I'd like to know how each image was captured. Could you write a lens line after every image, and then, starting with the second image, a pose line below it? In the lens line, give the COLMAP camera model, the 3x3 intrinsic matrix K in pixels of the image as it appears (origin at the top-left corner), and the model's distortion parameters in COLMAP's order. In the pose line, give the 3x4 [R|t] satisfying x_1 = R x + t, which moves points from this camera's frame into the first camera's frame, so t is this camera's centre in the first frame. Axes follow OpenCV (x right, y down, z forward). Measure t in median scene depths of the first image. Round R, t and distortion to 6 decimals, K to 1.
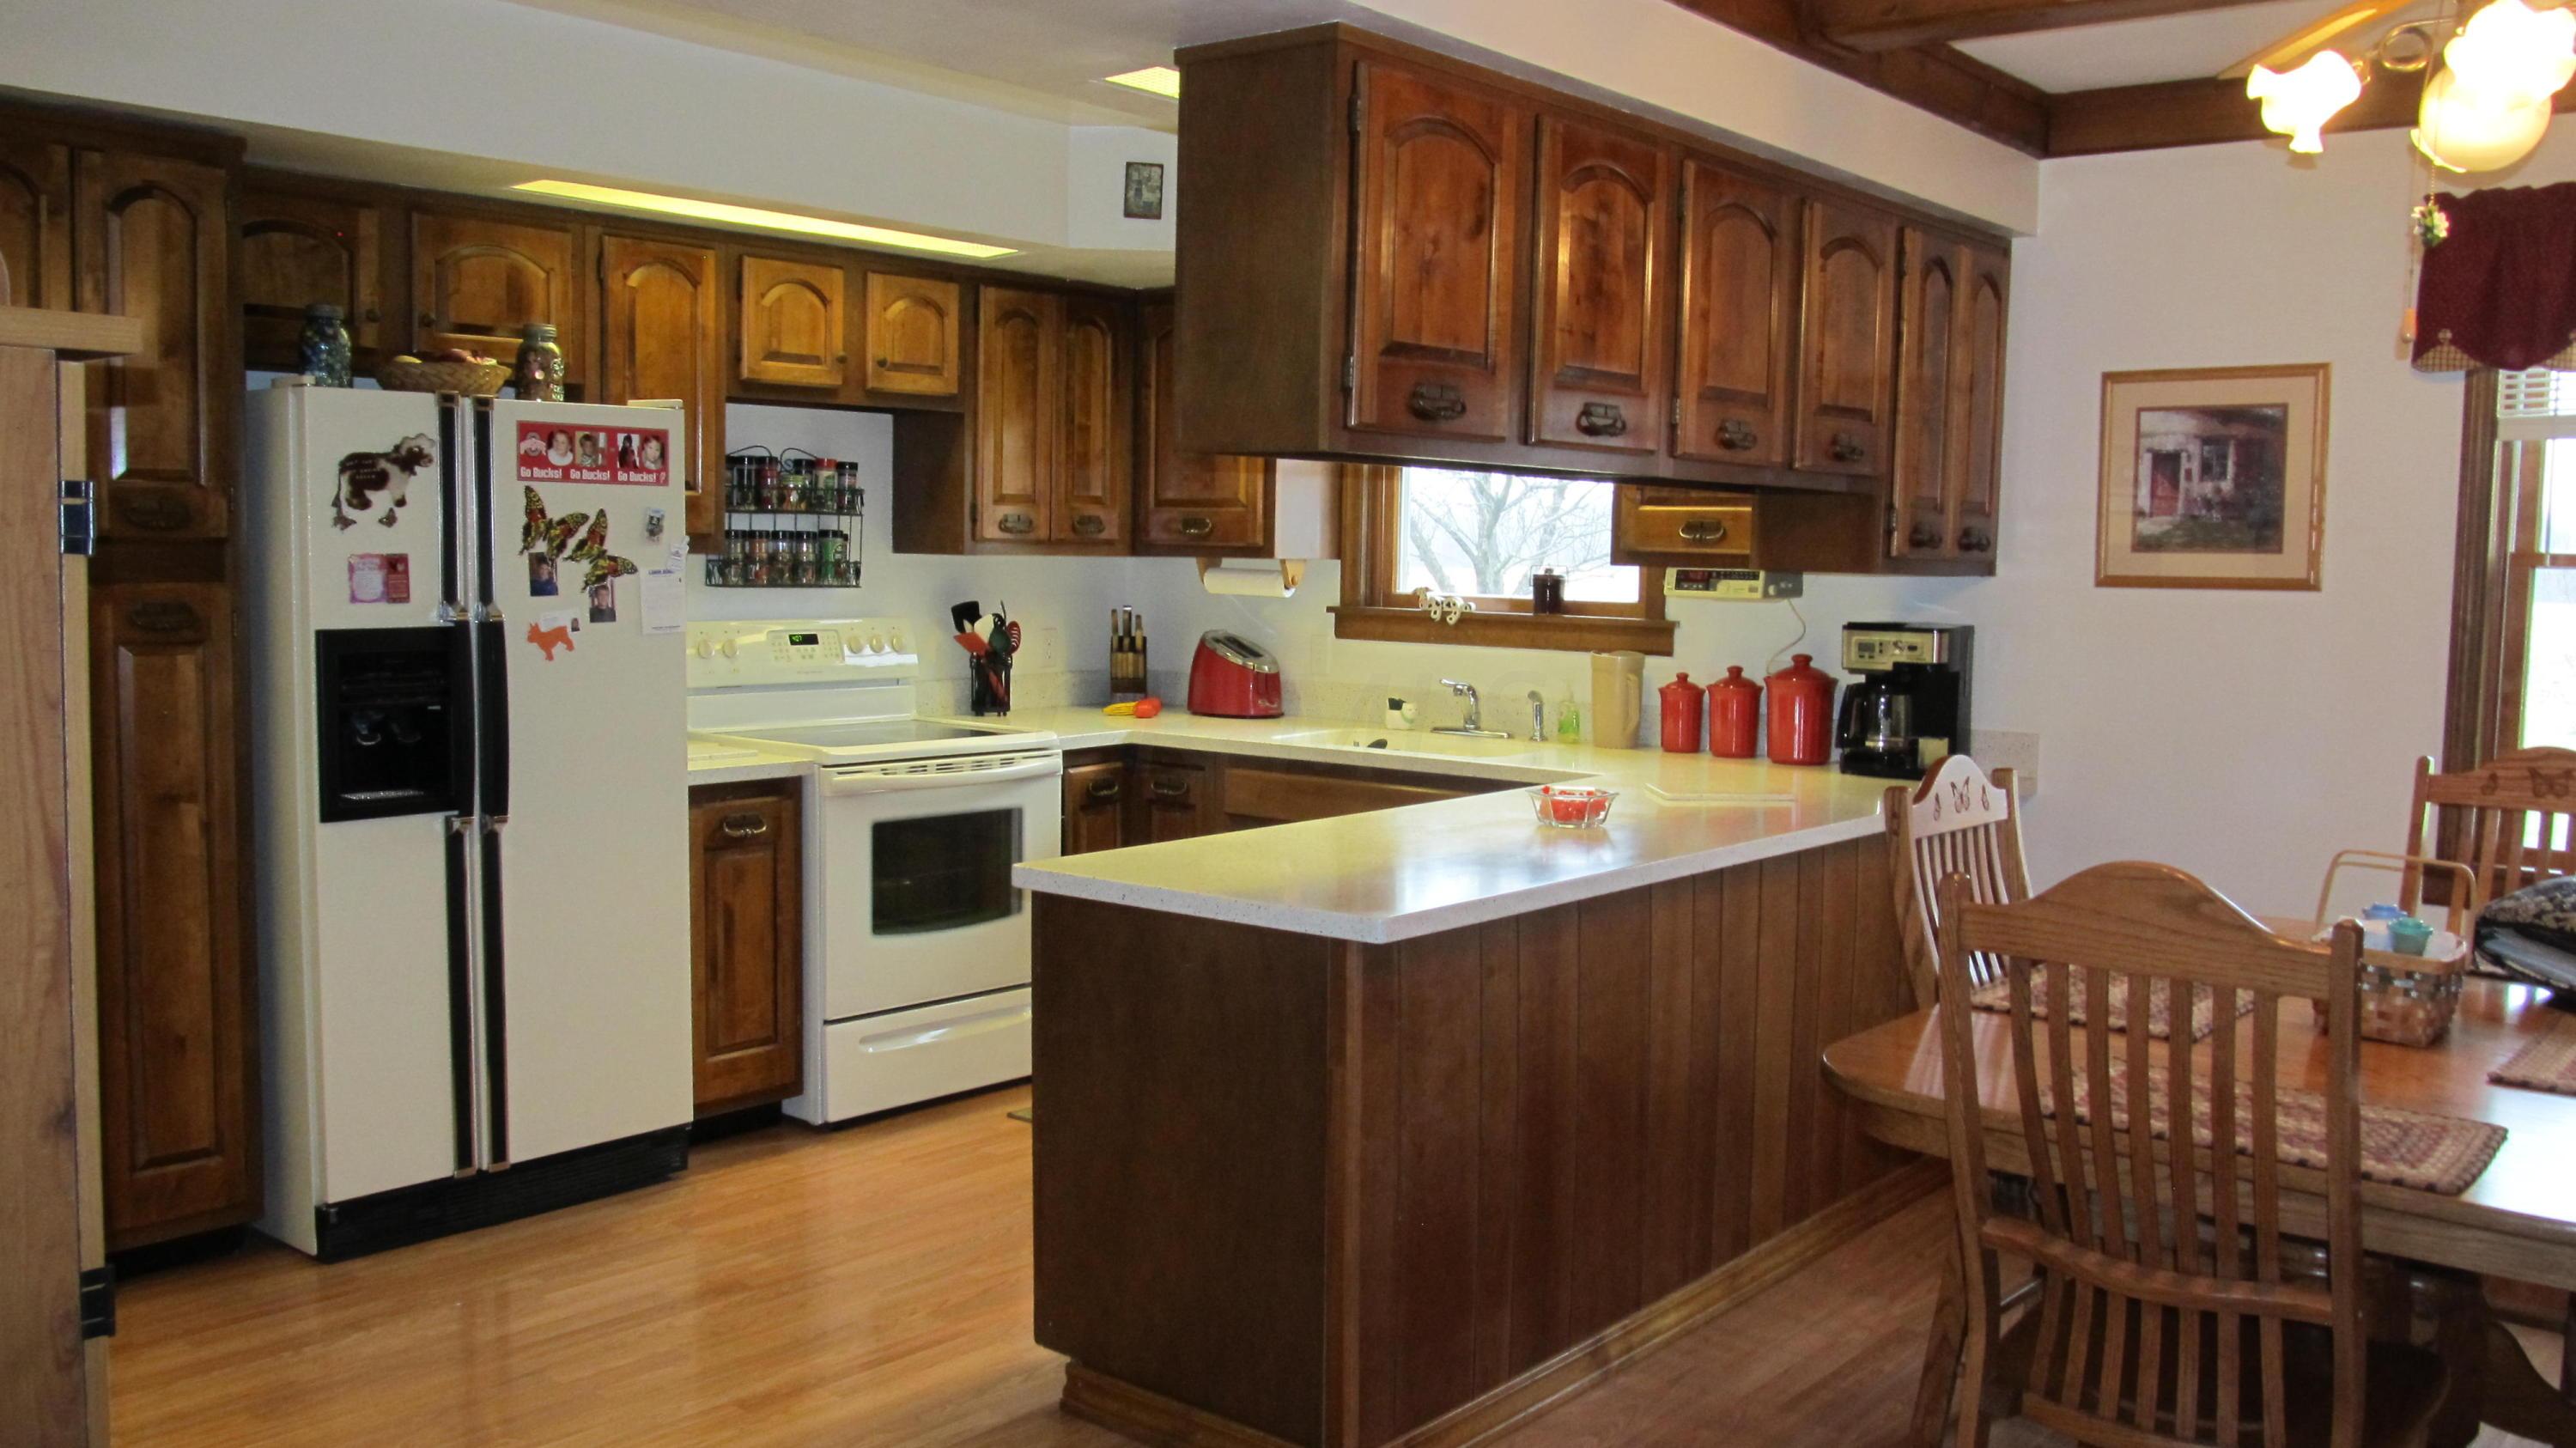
lens RADIAL K [[2172.8, 0, 1288.0], [0, 2172.8, 724.0], [0, 0, 1]] dist [-0.081040, 0.091205]
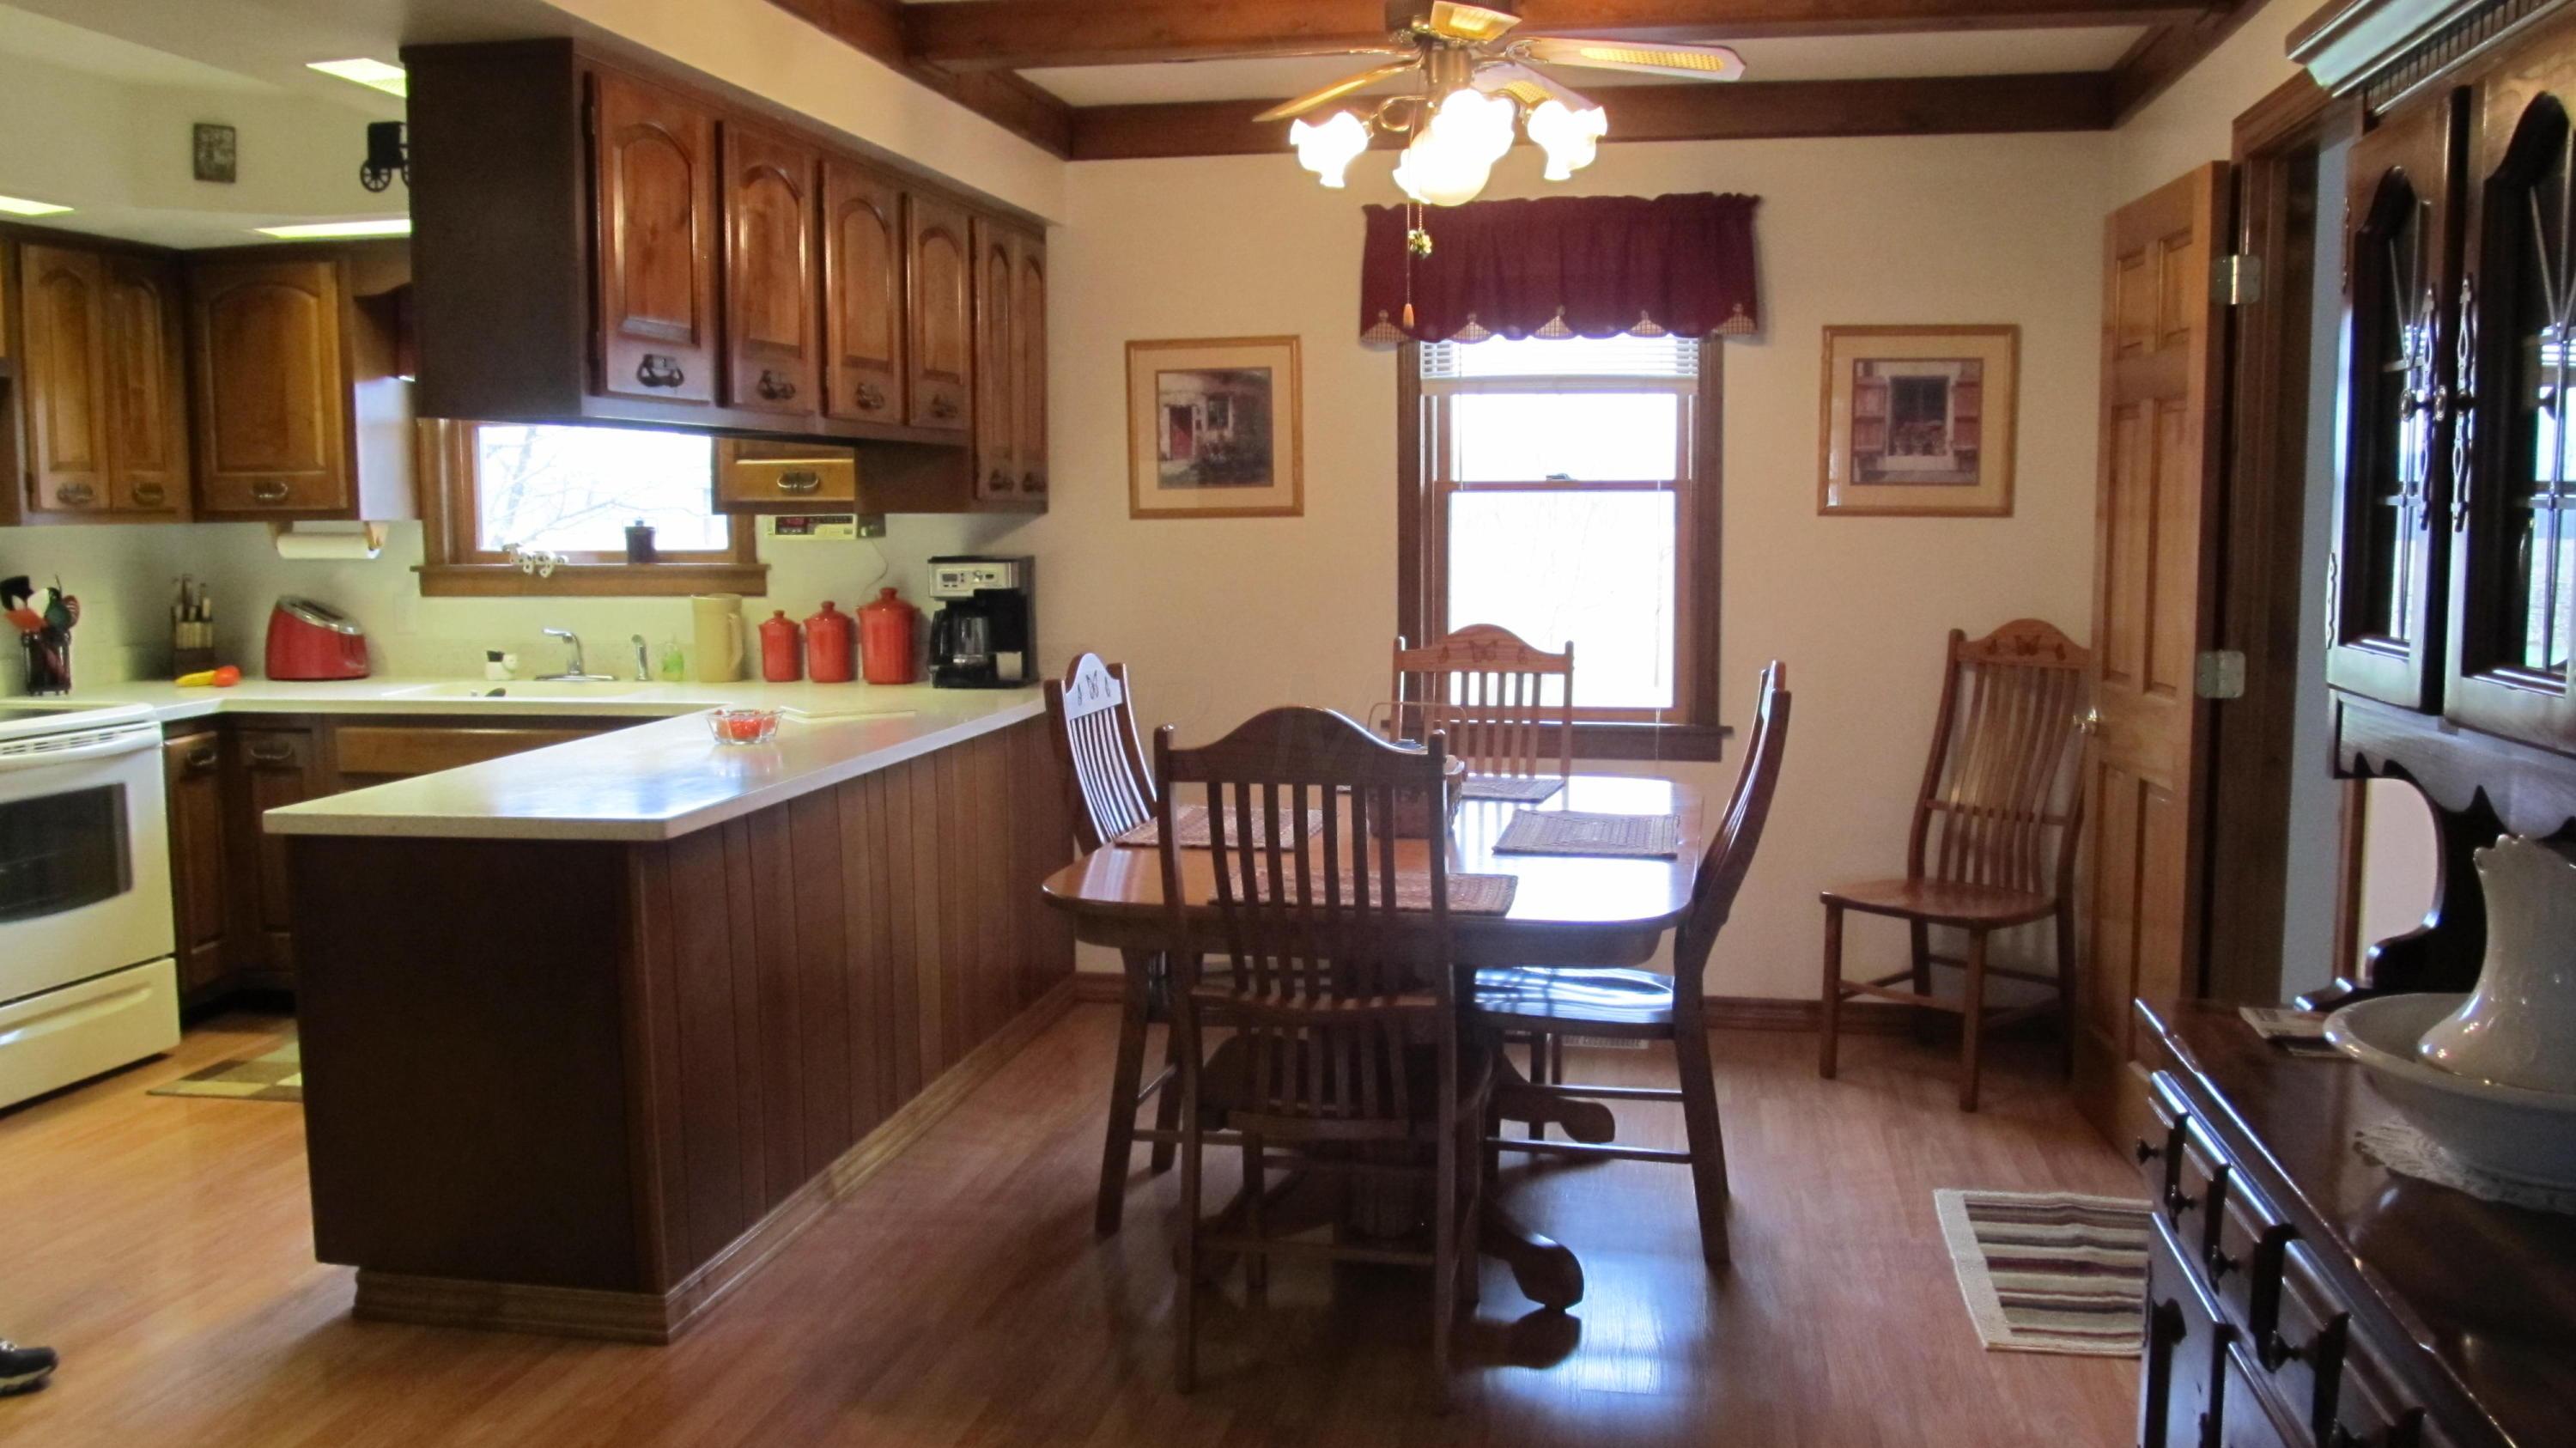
lens RADIAL K [[2222.8, 0, 1288.0], [0, 2222.8, 724.0], [0, 0, 1]] dist [-0.040159, 0.001446]
pose [[0.873862, -0.073711, 0.480553, -0.150913], [0.065113, 0.997279, 0.034565, 0.013305], [-0.481793, 0.001085, 0.876284, -0.131806]]
